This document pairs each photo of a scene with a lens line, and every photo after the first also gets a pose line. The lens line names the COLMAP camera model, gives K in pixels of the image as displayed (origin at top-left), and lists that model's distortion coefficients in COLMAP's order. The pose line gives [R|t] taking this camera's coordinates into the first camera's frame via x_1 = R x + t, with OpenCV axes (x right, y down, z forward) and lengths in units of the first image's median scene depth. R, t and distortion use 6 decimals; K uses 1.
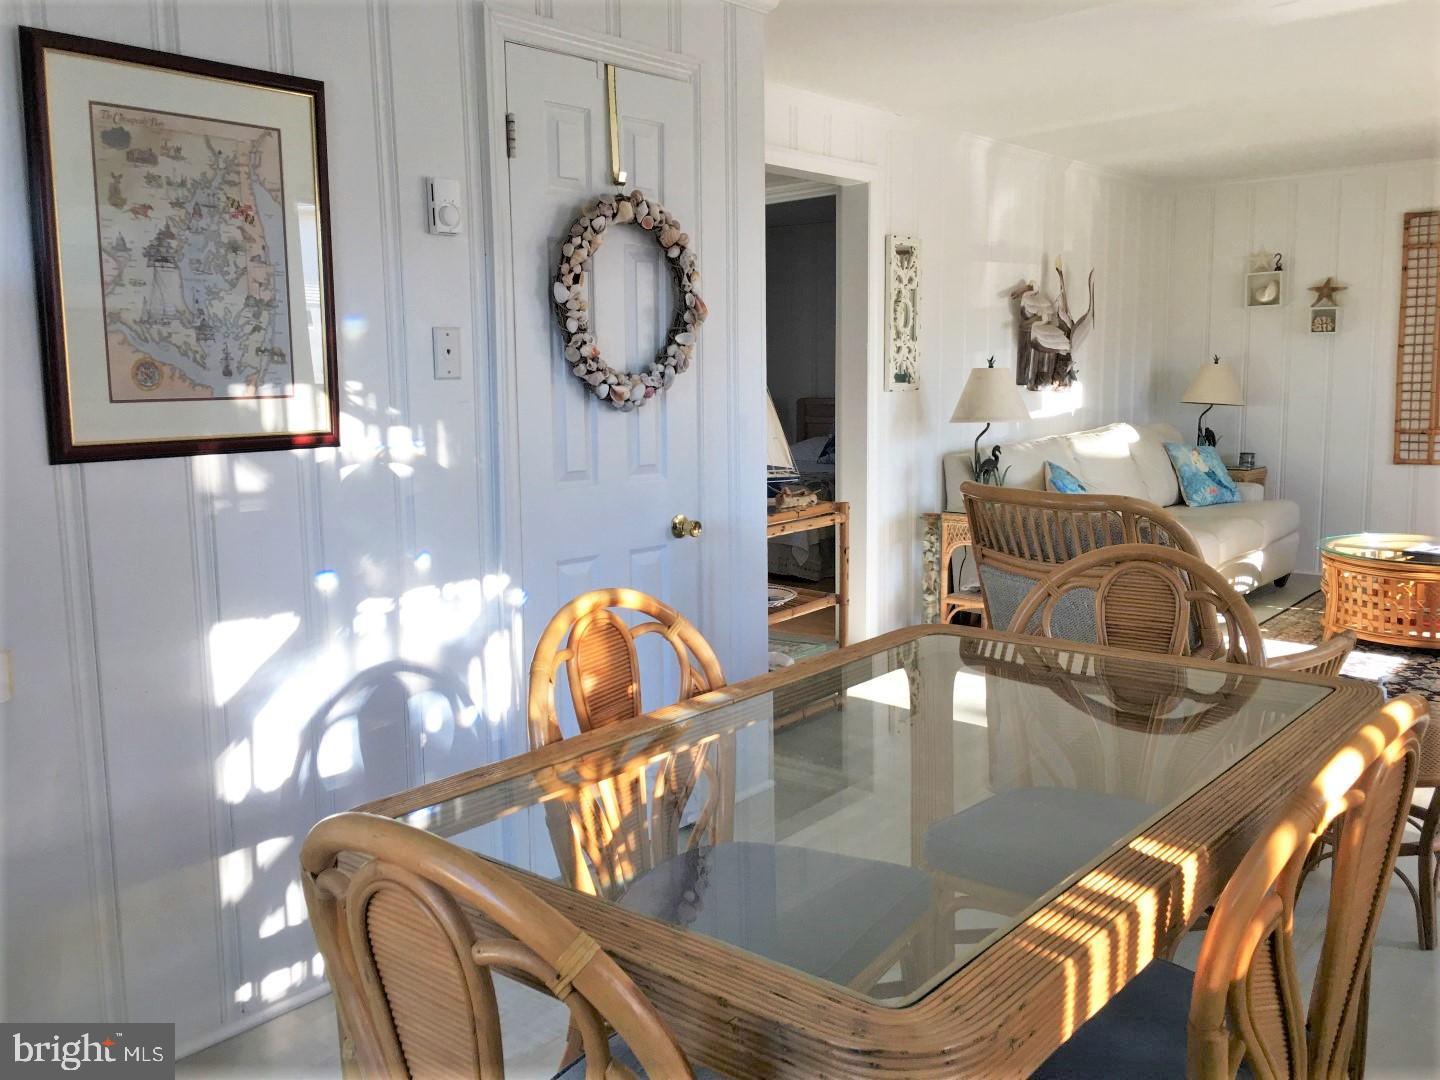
lens RADIAL K [[1232.1, 0, 710.5], [0, 1232.1, 531.0], [0, 0, 1]] dist [0.091040, -0.148572]
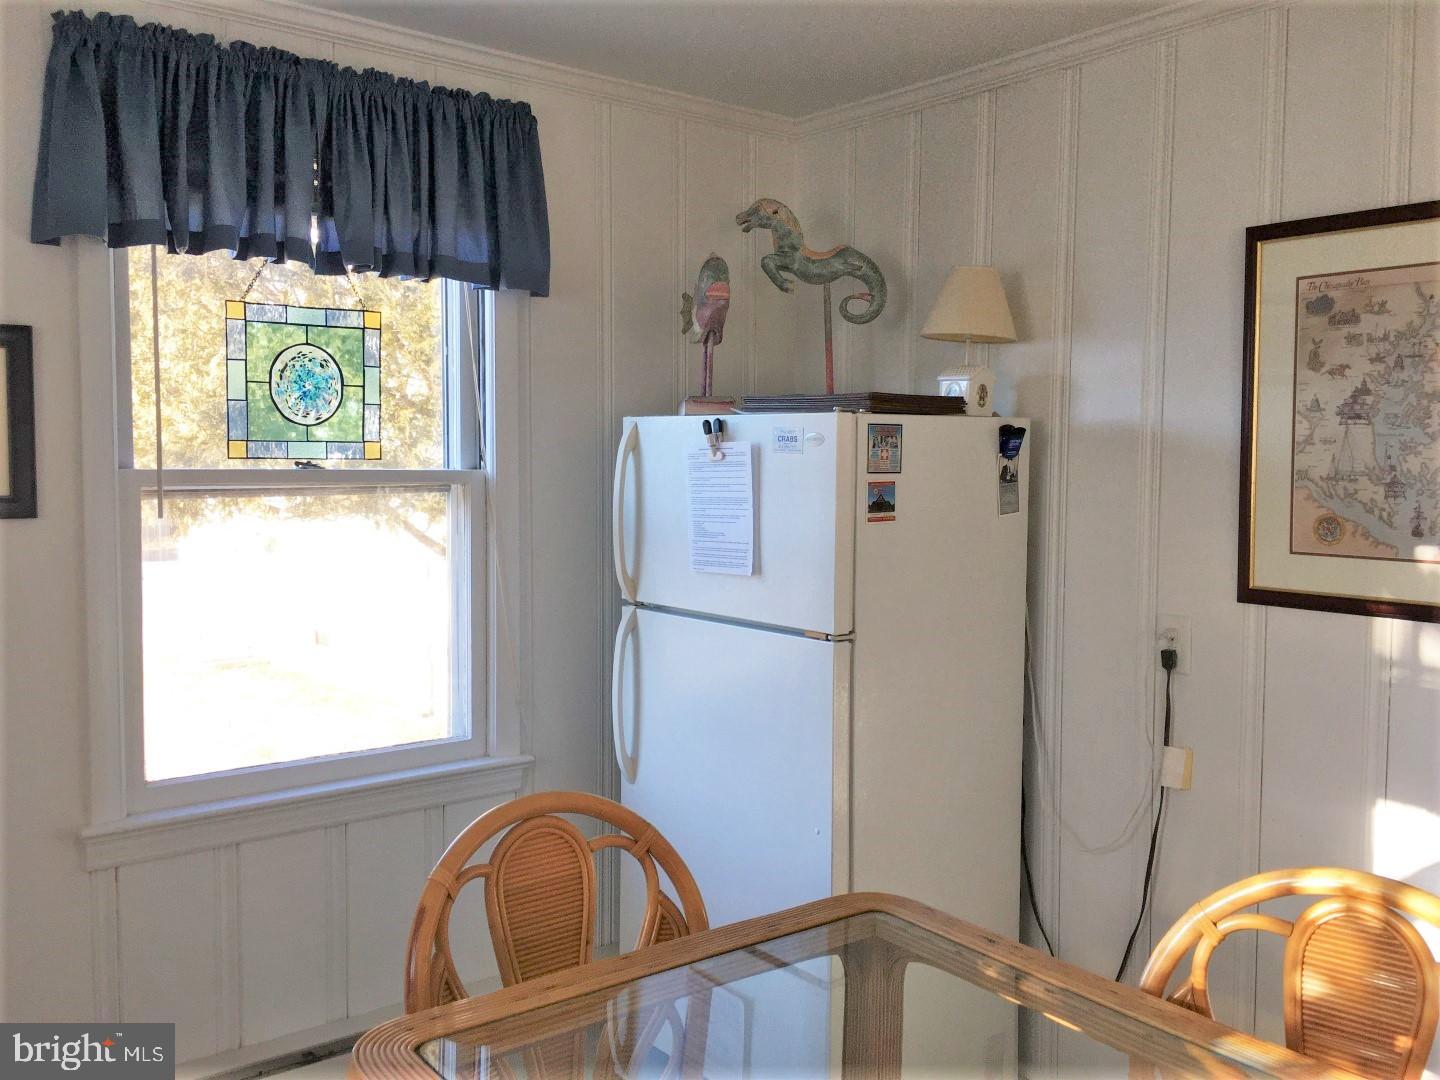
lens RADIAL K [[1232.1, 0, 710.5], [0, 1232.1, 531.0], [0, 0, 1]] dist [0.091040, -0.148572]
pose [[-0.202229, 0.075758, -0.976404, 0.626810], [-0.128086, 0.986394, 0.103062, -0.160362], [0.970926, 0.145906, -0.189774, 0.686203]]
